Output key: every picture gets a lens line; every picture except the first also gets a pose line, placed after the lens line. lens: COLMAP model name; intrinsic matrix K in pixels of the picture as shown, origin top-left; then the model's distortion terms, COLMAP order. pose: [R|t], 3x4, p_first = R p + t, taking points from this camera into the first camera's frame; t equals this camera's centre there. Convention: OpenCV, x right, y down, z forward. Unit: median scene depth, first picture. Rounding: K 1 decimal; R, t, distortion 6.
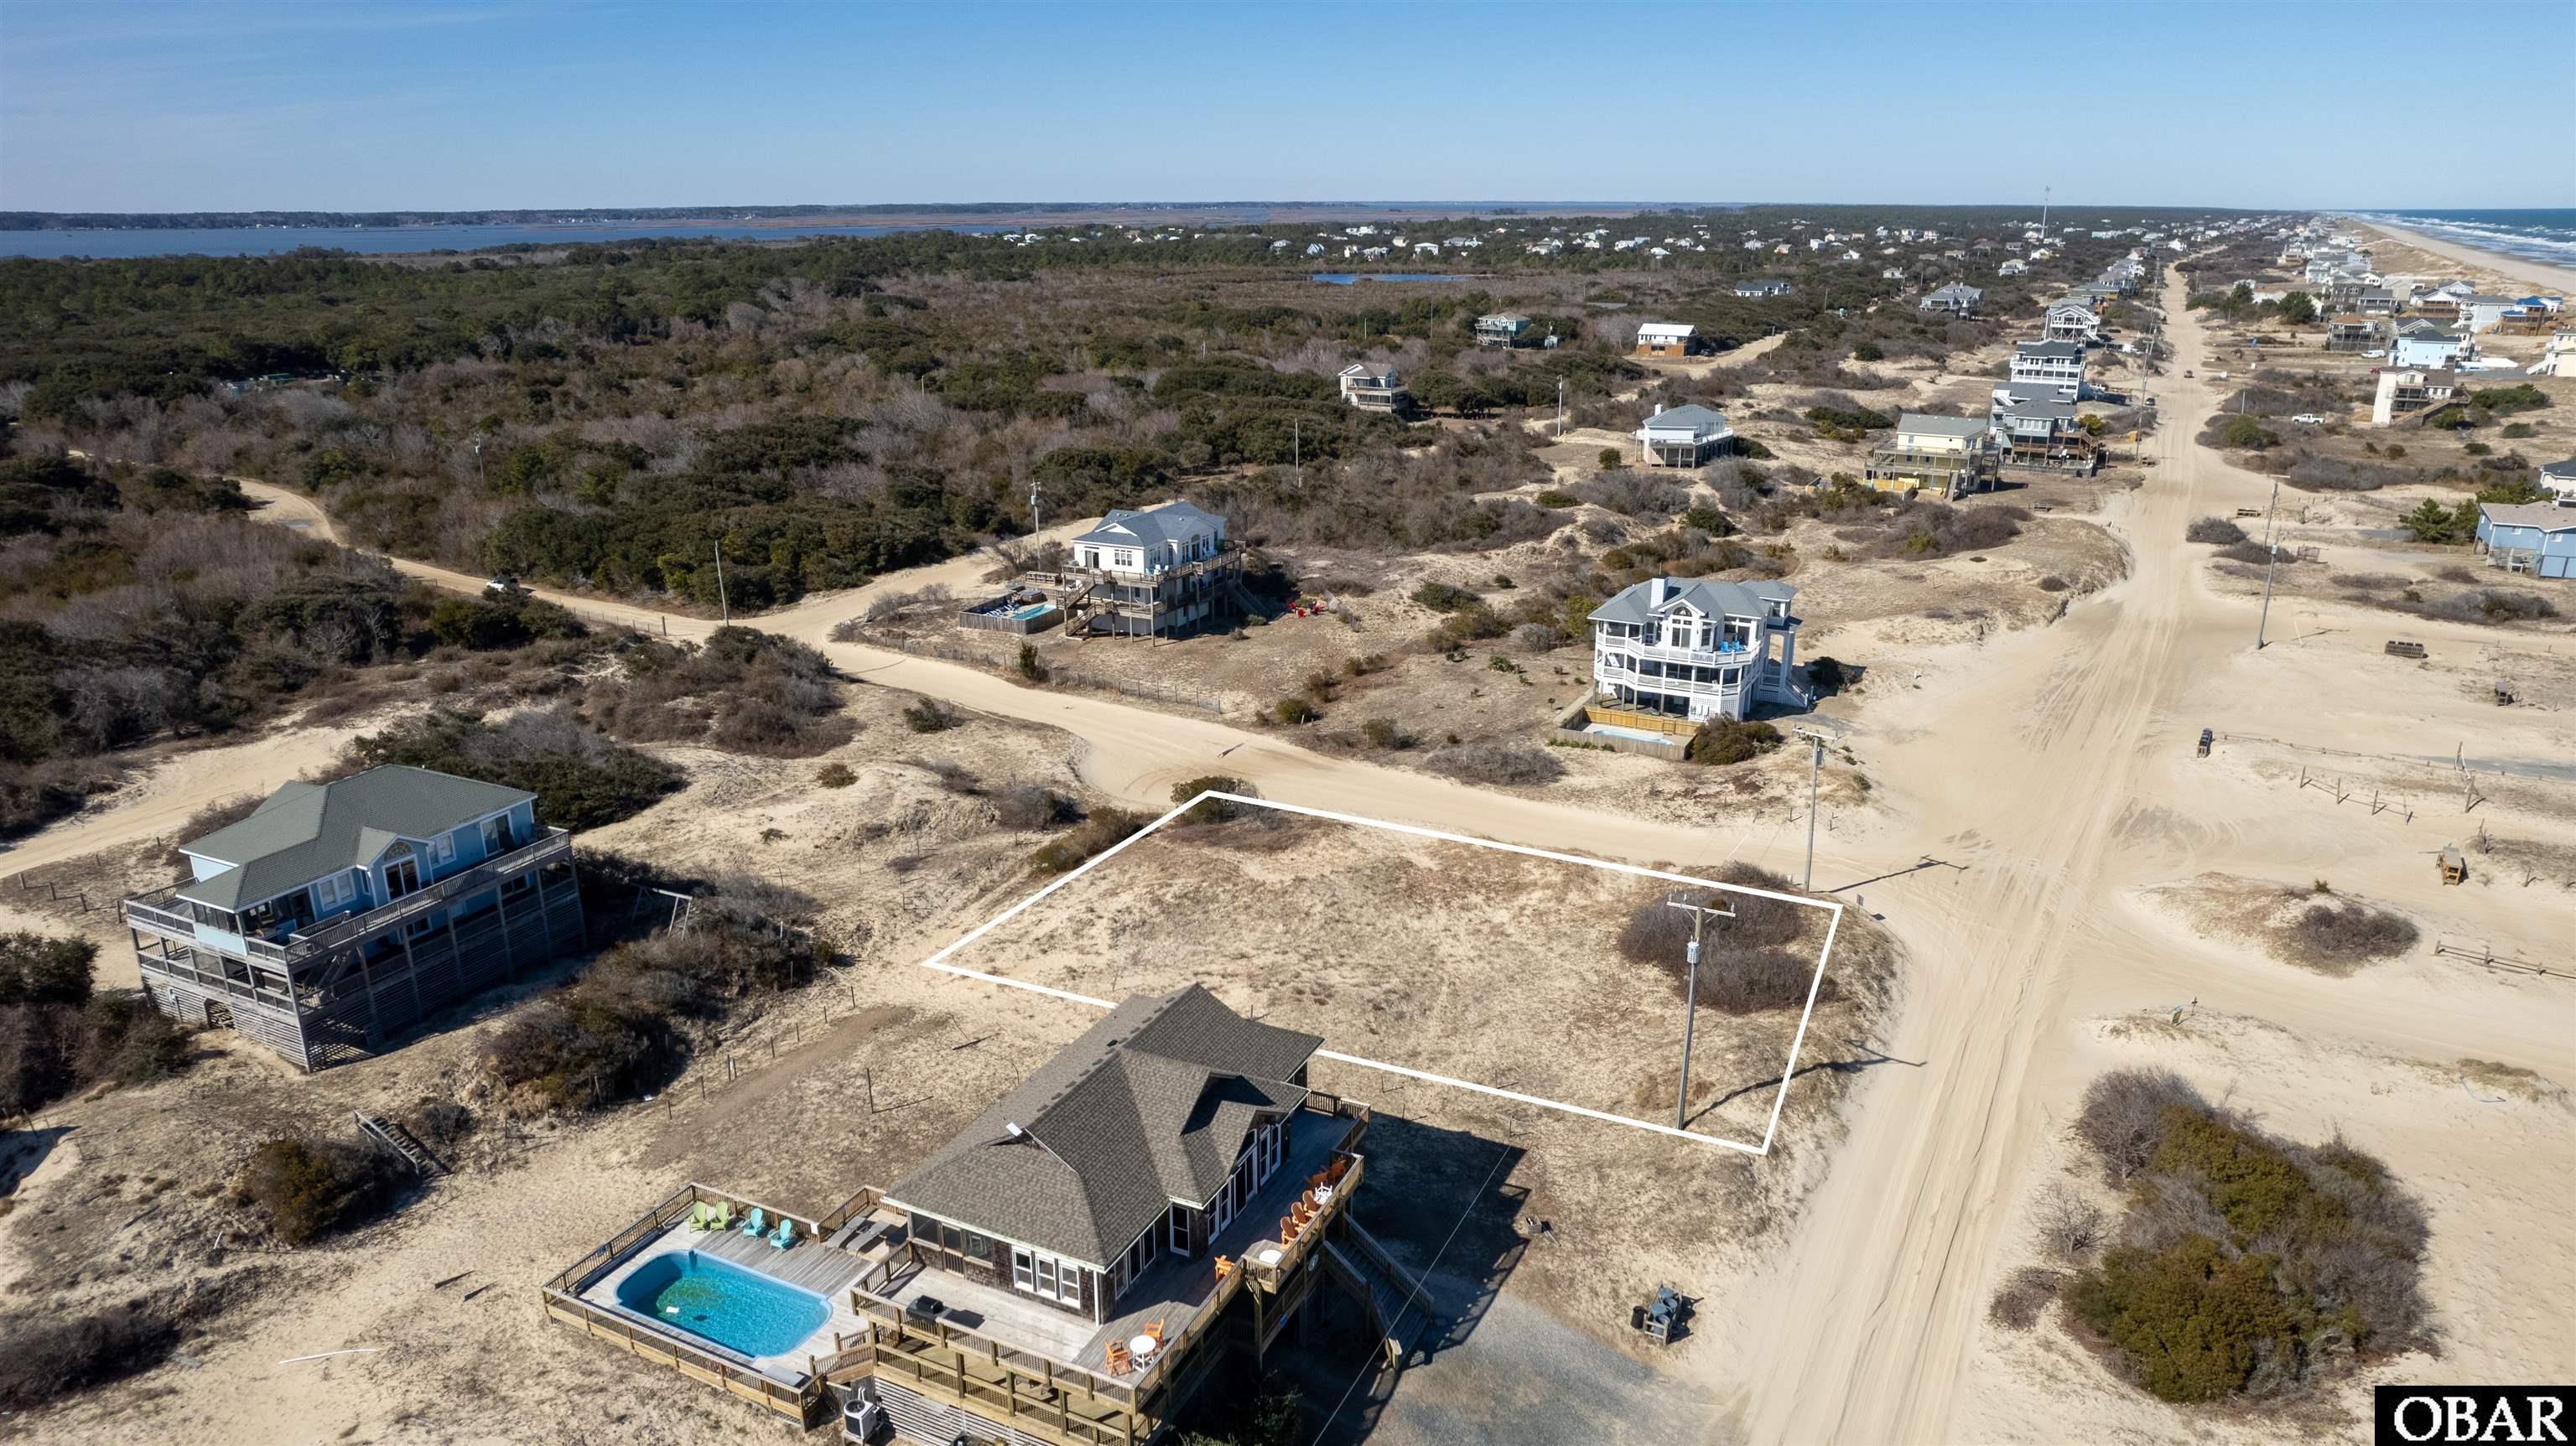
lens RADIAL K [[1654.3, 0, 1284.5], [0, 1654.3, 729.8], [0, 0, 1]] dist [-0.069732, 0.058724]
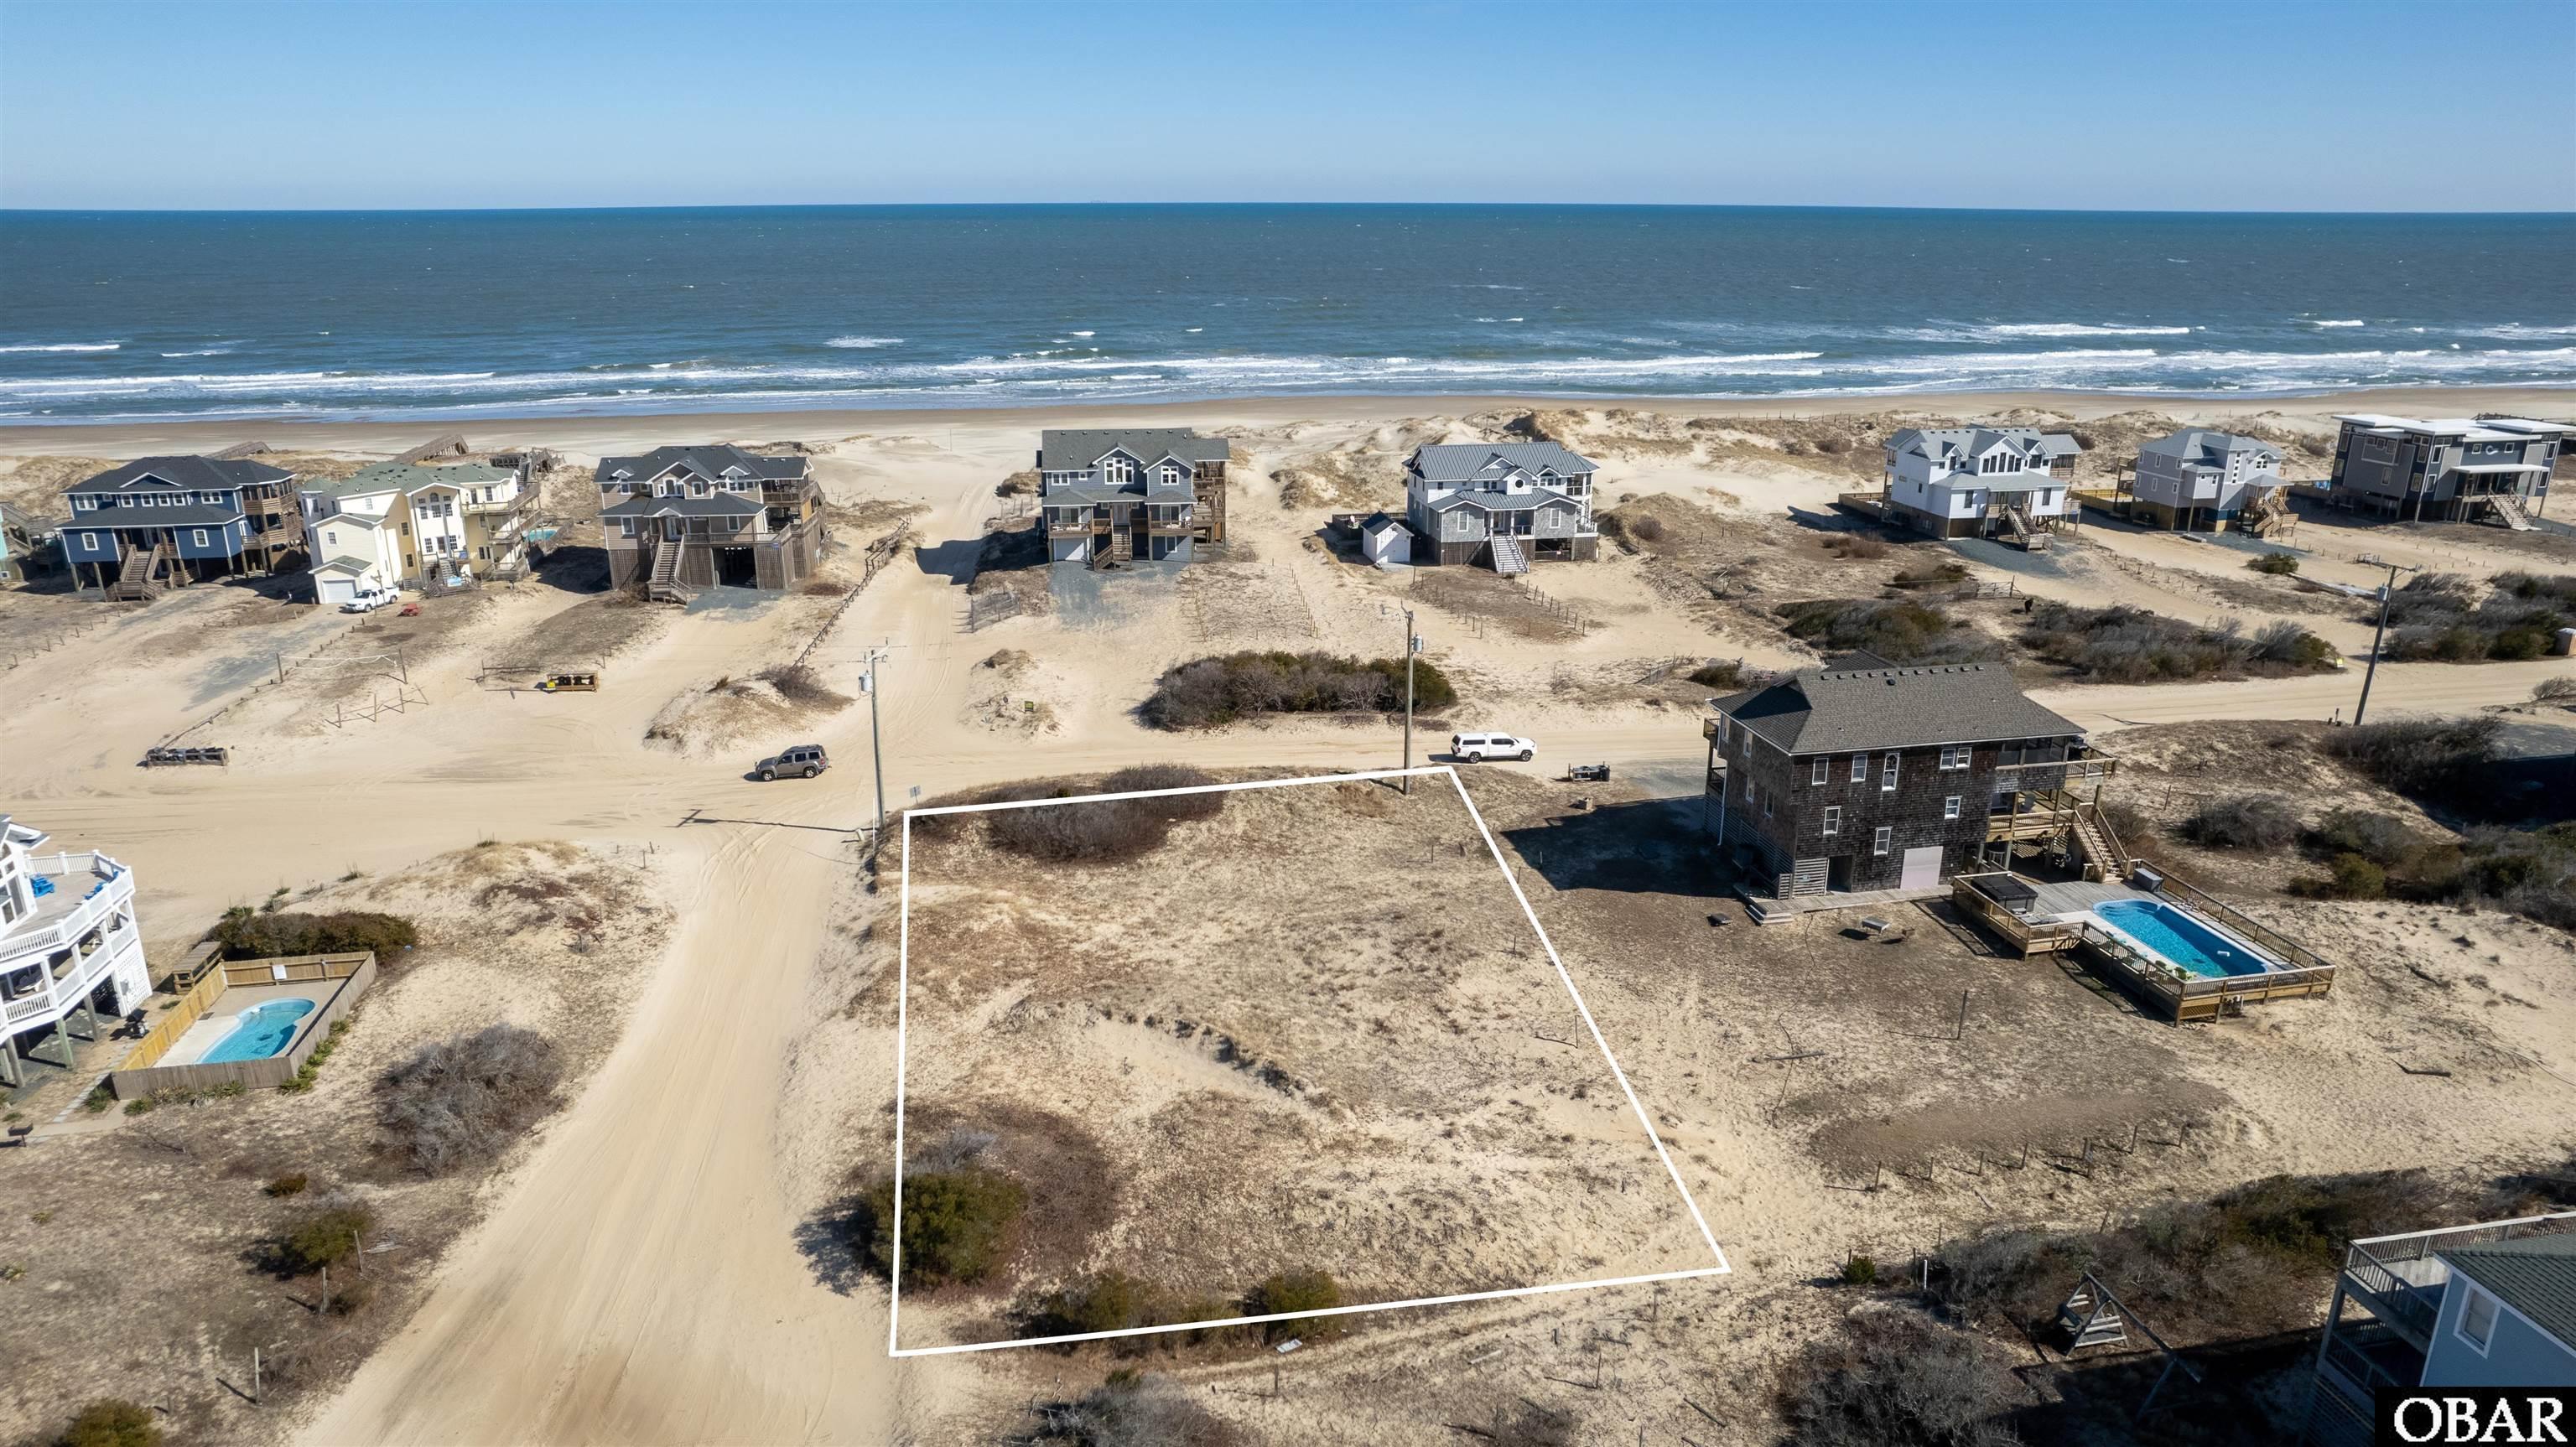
lens RADIAL K [[1654.4, 0, 1284.5], [0, 1654.4, 730.3], [0, 0, 1]] dist [-0.069732, 0.058724]
pose [[-0.610902, -0.242248, 0.753734, -0.375567], [0.246360, 0.846605, 0.471770, -0.244284], [-0.752400, 0.473895, -0.457512, 0.913481]]
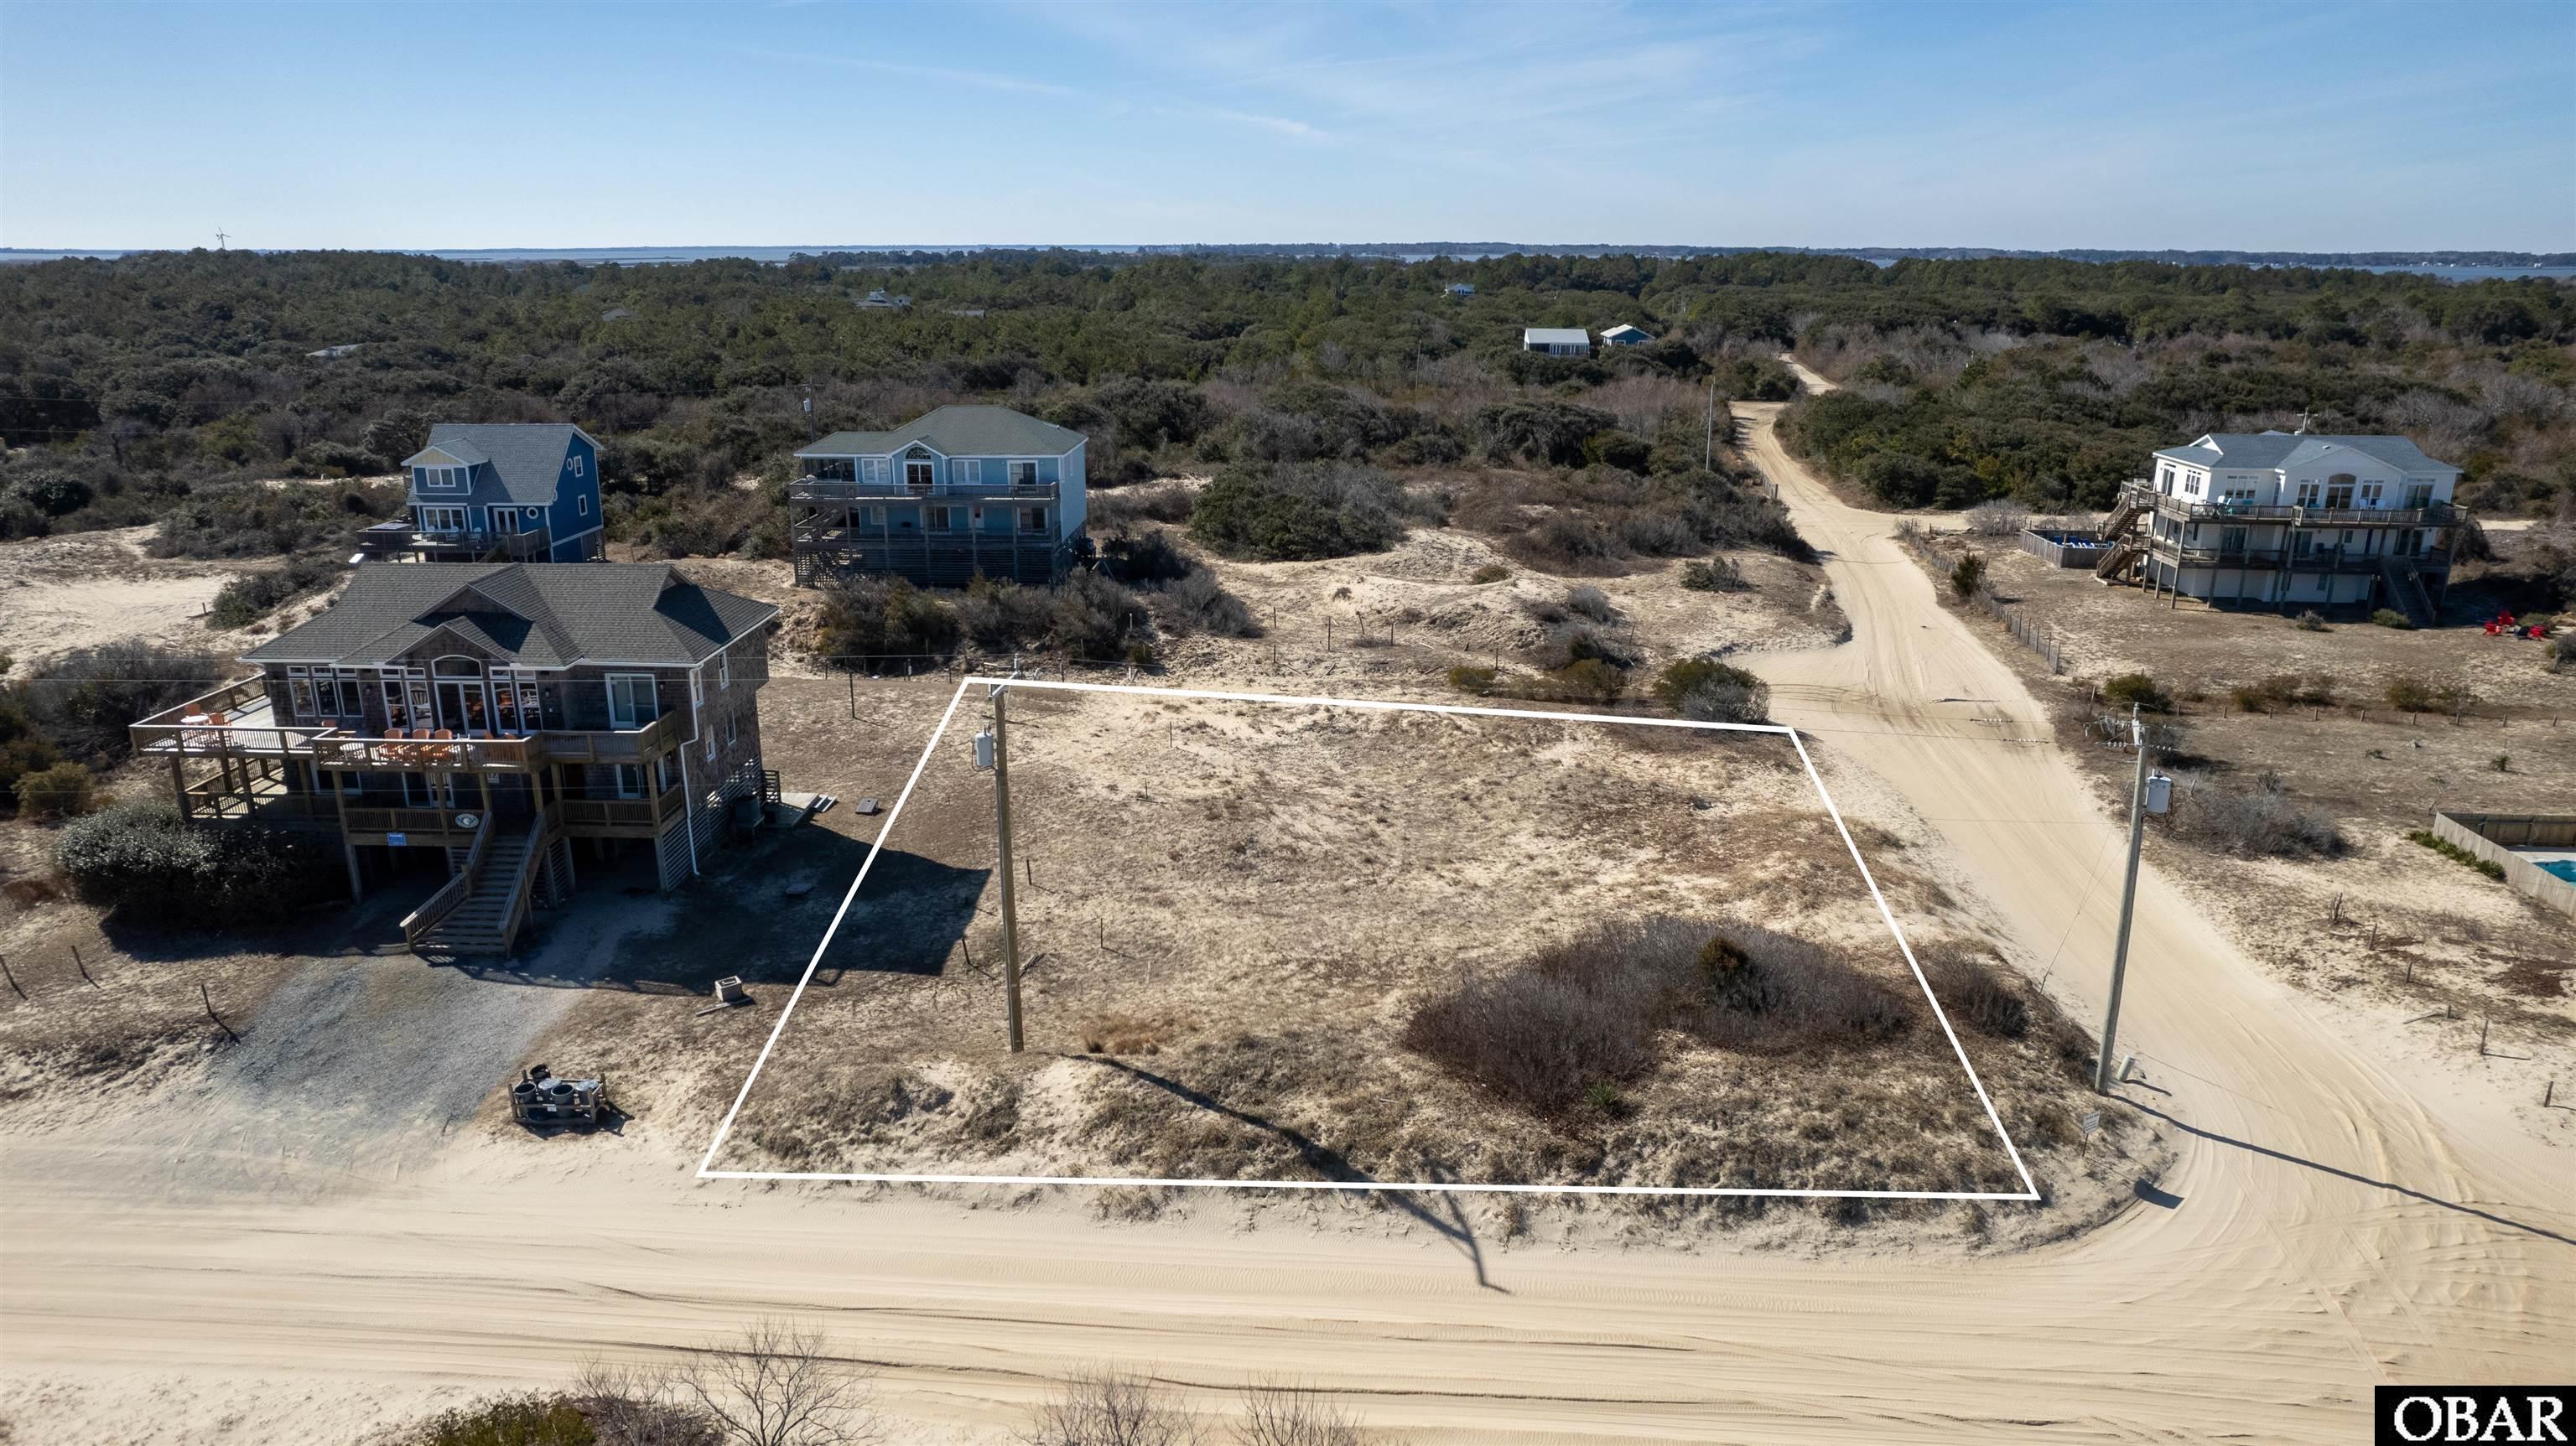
lens RADIAL K [[1654.3, 0, 1284.5], [0, 1654.3, 729.8], [0, 0, 1]] dist [-0.069732, 0.058724]
pose [[0.401851, 0.264136, -0.876783, 0.443272], [-0.287548, 0.945461, 0.153036, 0.000510], [0.869386, 0.190619, 0.455886, 0.430728]]
